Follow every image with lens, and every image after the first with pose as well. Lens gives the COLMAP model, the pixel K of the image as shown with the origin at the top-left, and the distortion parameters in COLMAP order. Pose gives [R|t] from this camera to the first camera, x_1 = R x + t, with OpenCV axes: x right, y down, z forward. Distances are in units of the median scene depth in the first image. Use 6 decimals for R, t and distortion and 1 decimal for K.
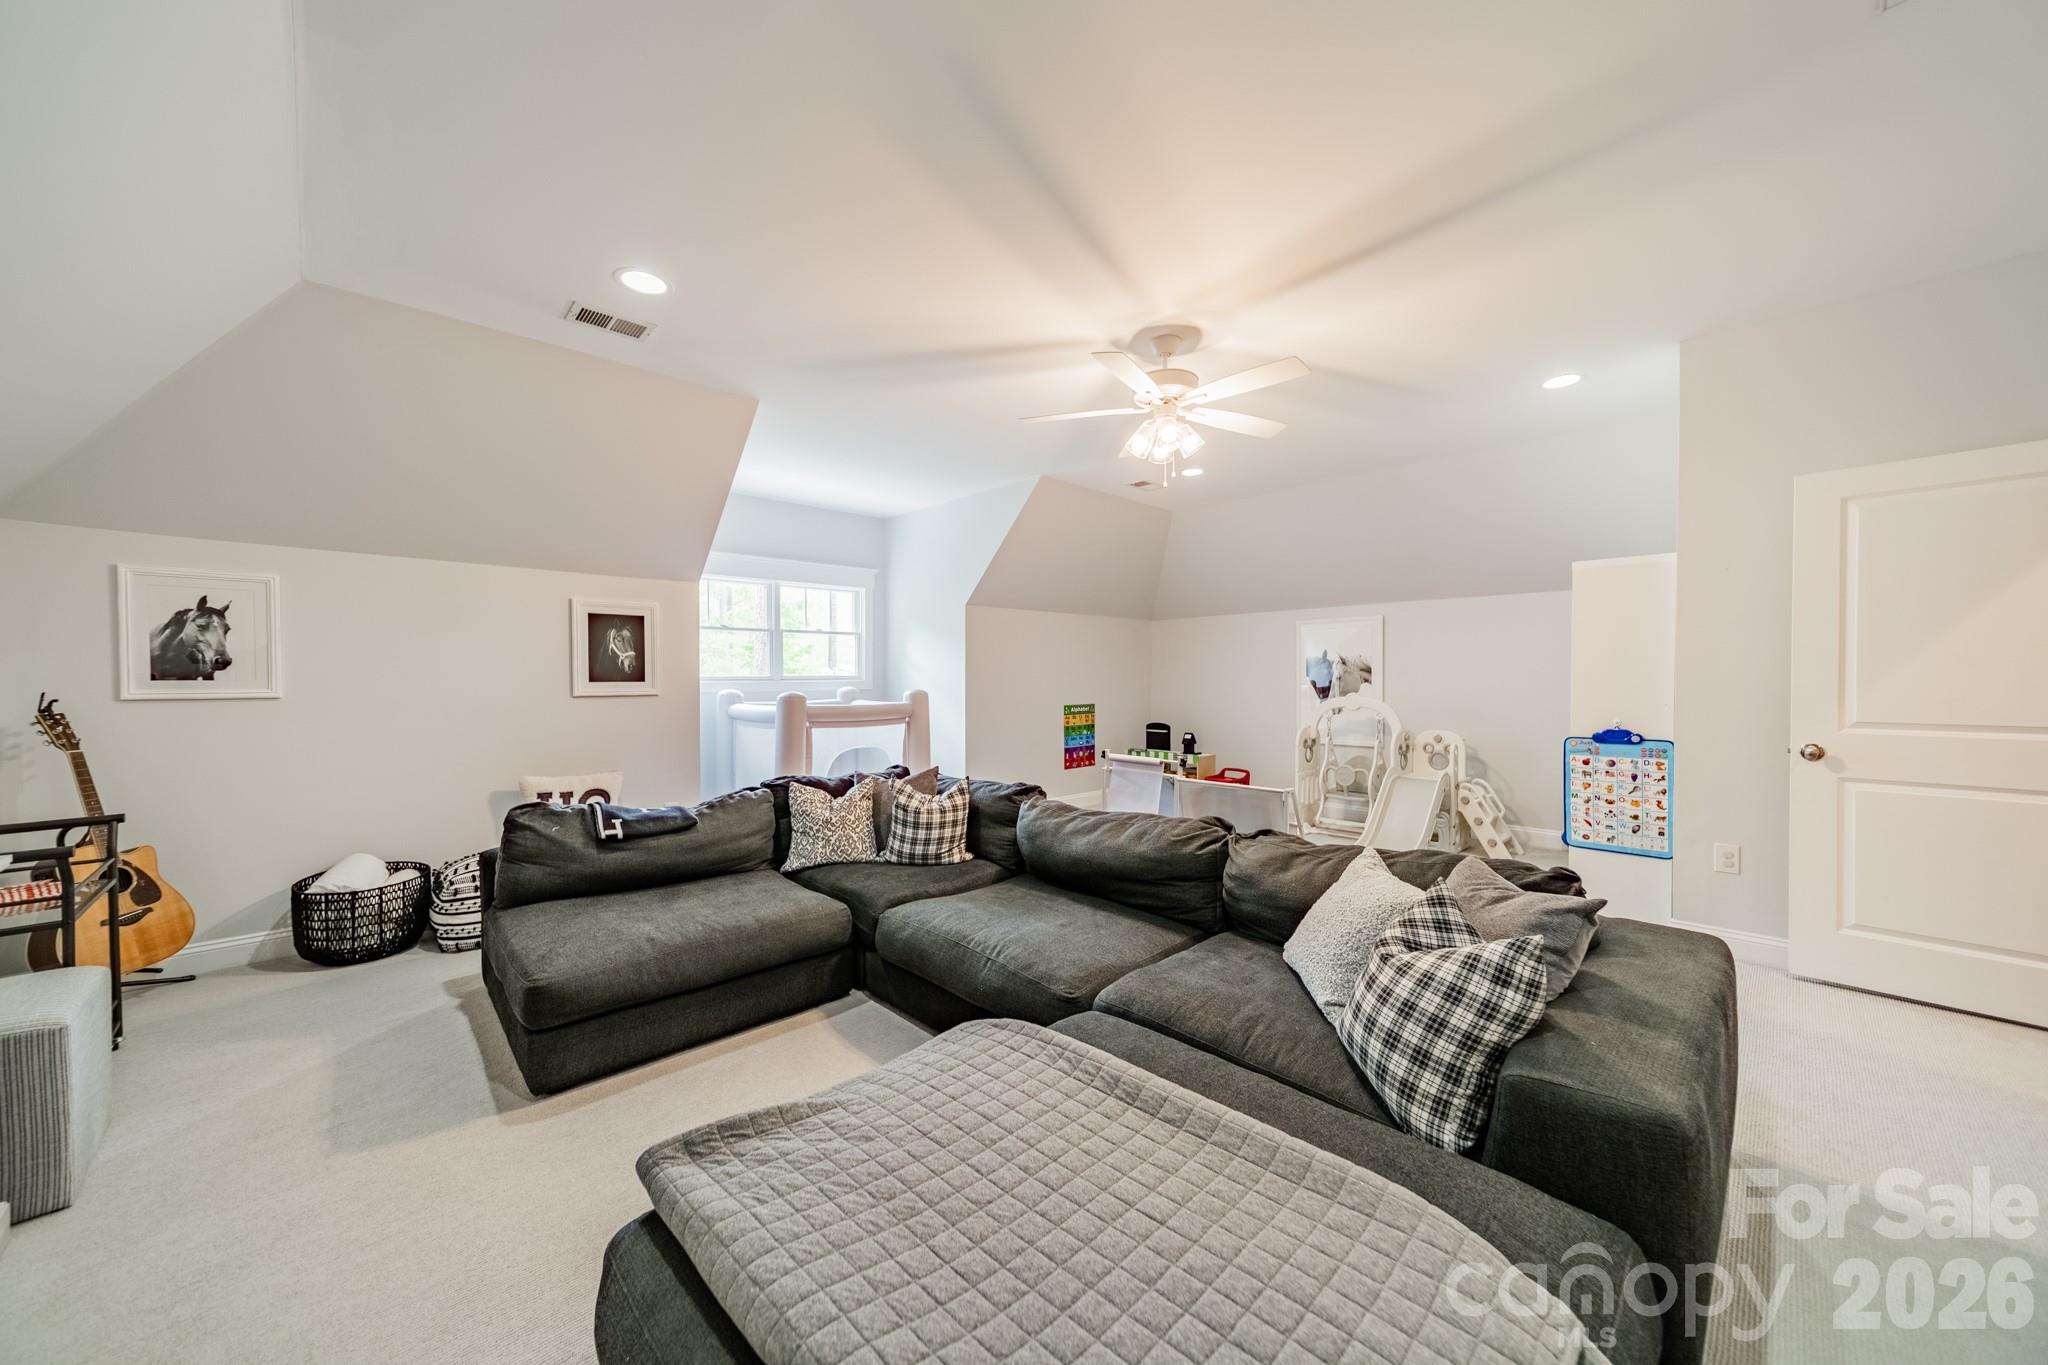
lens RADIAL K [[723.0, 0, 1019.6], [0, 723.0, 687.5], [0, 0, 1]] dist [0.005353, 0.000570]
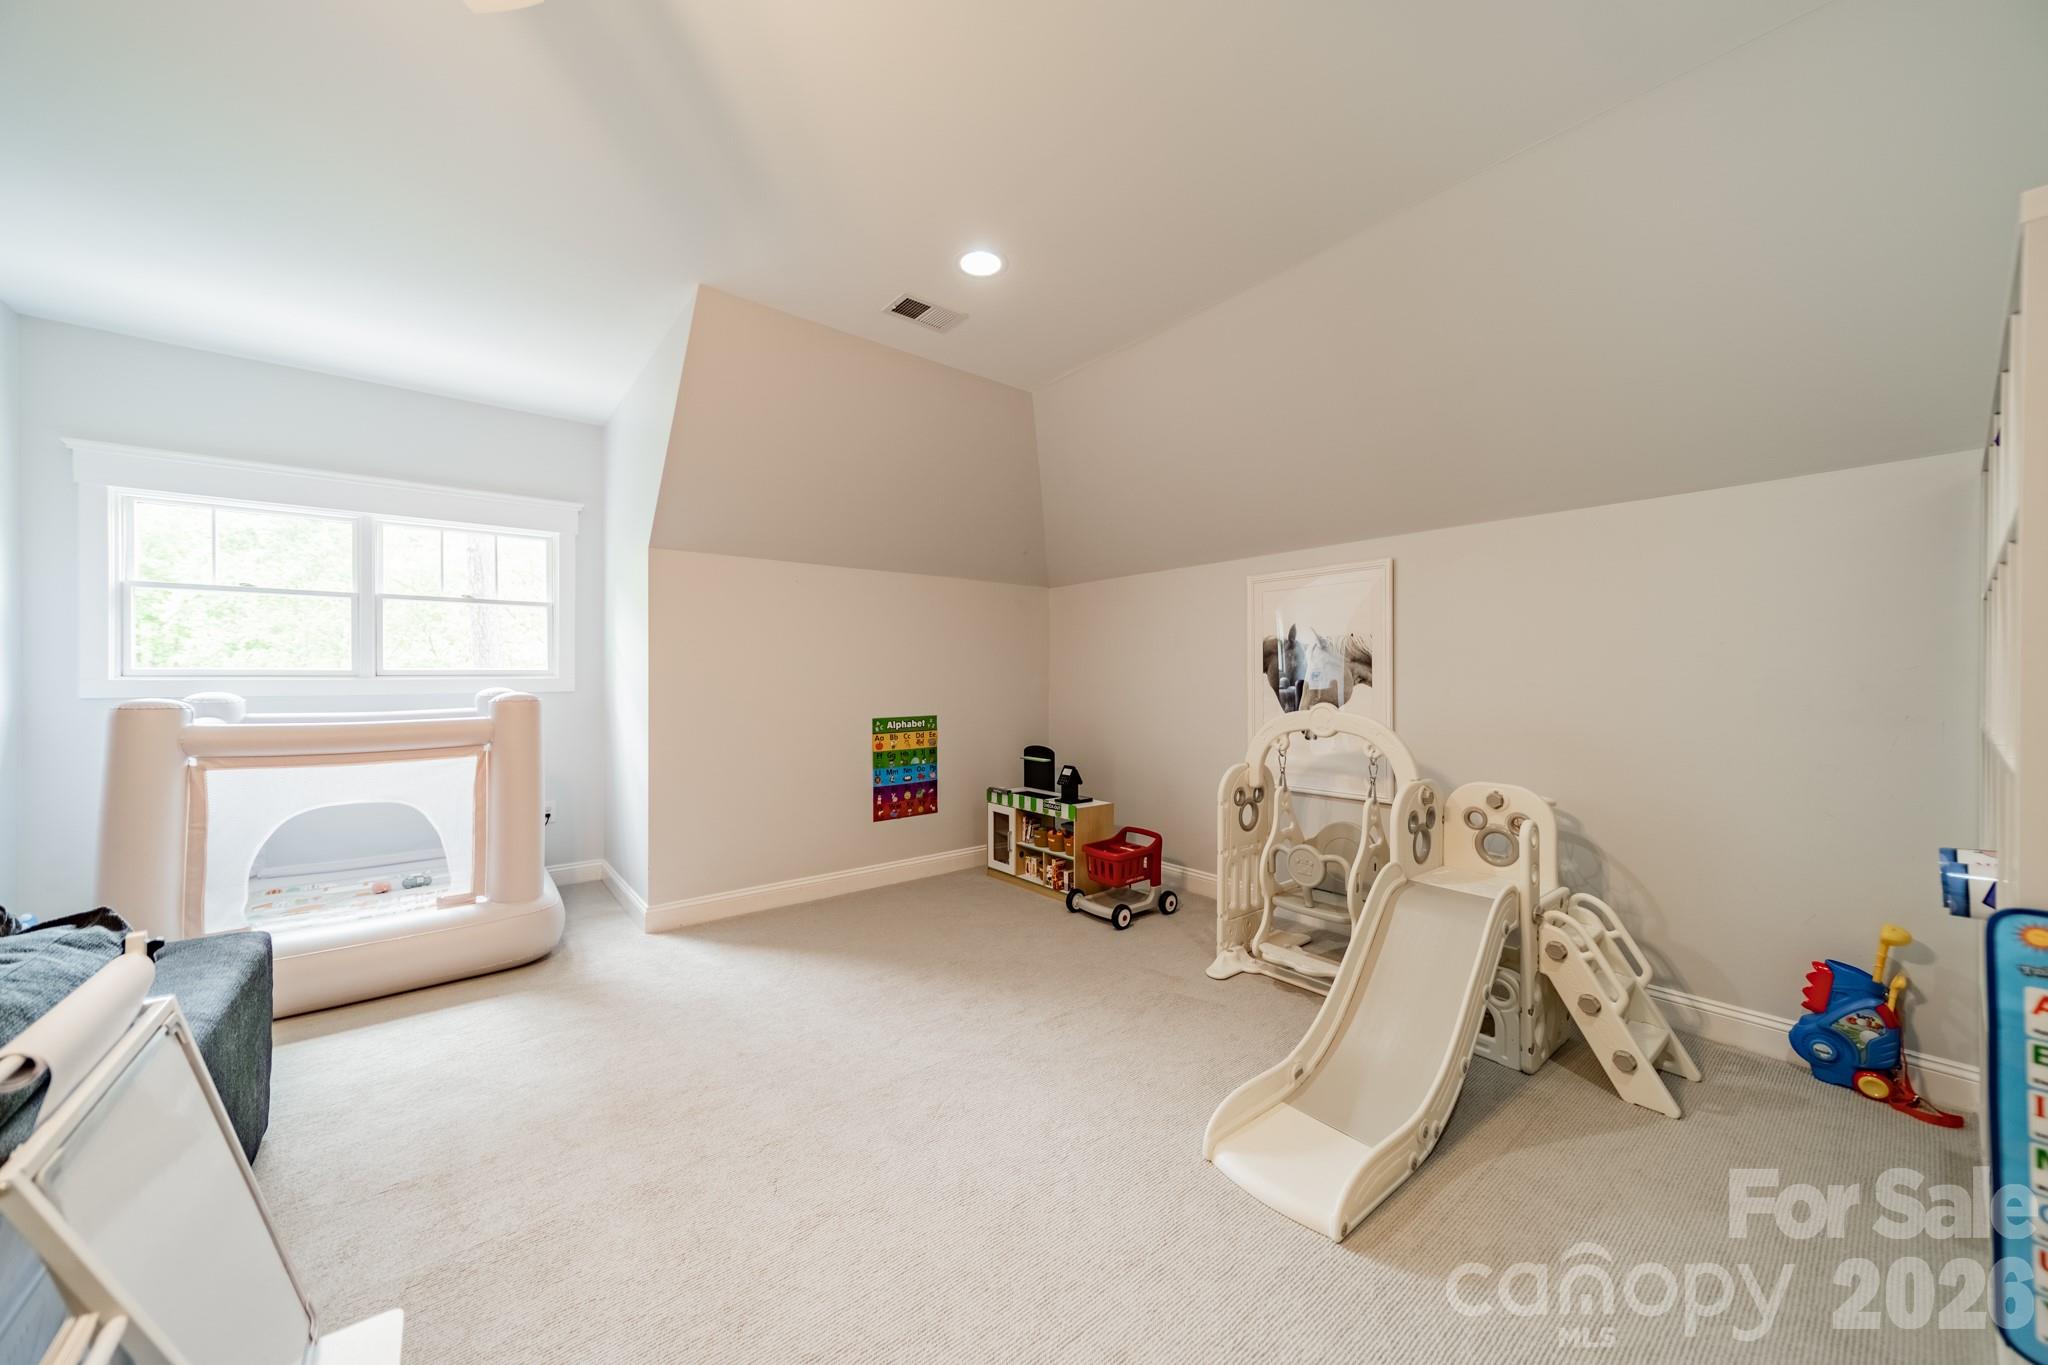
lens RADIAL K [[723.0, 0, 1026.8], [0, 723.0, 677.1], [0, 0, 1]] dist [0.005353, 0.000570]
pose [[0.997469, 0.001989, -0.071070, 0.260567], [-0.002907, 0.999914, -0.012817, -0.003334], [0.071038, 0.012991, 0.997389, 0.429416]]
